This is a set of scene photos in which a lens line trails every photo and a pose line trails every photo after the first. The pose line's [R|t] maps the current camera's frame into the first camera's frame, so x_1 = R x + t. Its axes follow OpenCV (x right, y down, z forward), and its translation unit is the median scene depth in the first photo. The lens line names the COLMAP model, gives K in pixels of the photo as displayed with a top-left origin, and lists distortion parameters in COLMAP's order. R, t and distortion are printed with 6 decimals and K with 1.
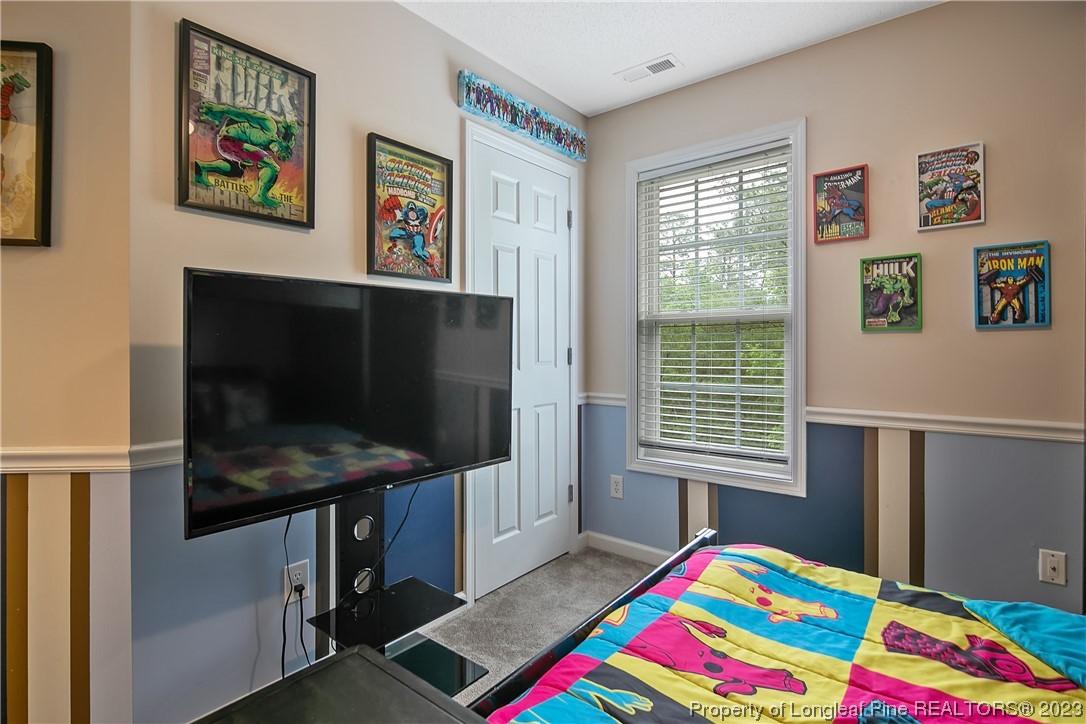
lens RADIAL K [[526.7, 0, 538.6], [0, 526.7, 351.9], [0, 0, 1]] dist [-0.001640, -0.000573]
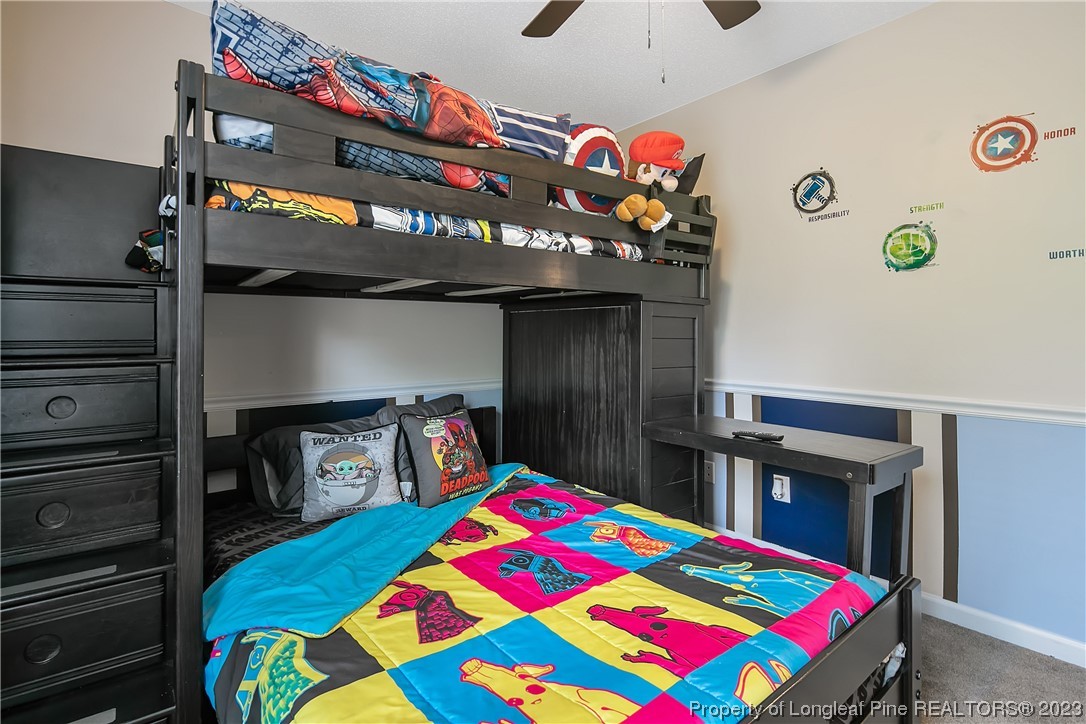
lens RADIAL K [[540.9, 0, 543.8], [0, 540.9, 329.9], [0, 0, 1]] dist [-0.000395, -0.000076]
pose [[-0.975617, 0.001691, 0.219471, 0.179725], [0.002017, 0.999997, 0.001263, -0.011229], [-0.219469, 0.001675, -0.975618, 1.220428]]
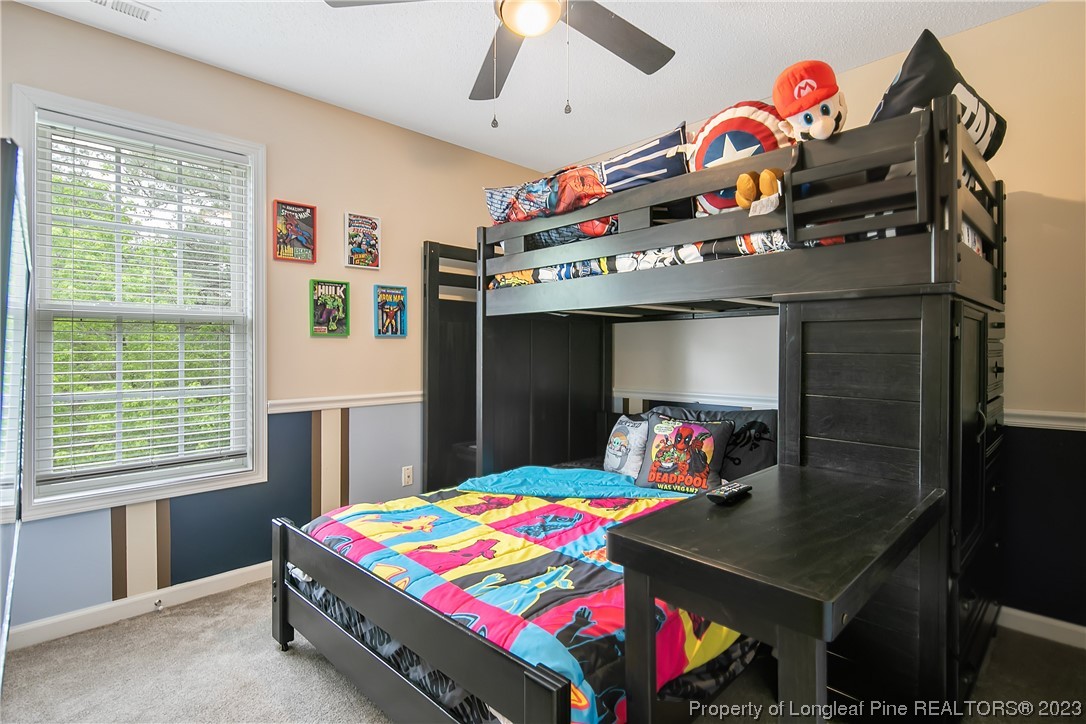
lens RADIAL K [[526.7, 0, 538.6], [0, 526.7, 351.9], [0, 0, 1]] dist [-0.001640, -0.000573]
pose [[0.118619, -0.001279, 0.992939, -0.662880], [0.008631, 0.999963, 0.000257, 0.004355], [-0.992902, 0.008540, 0.118626, 0.343329]]
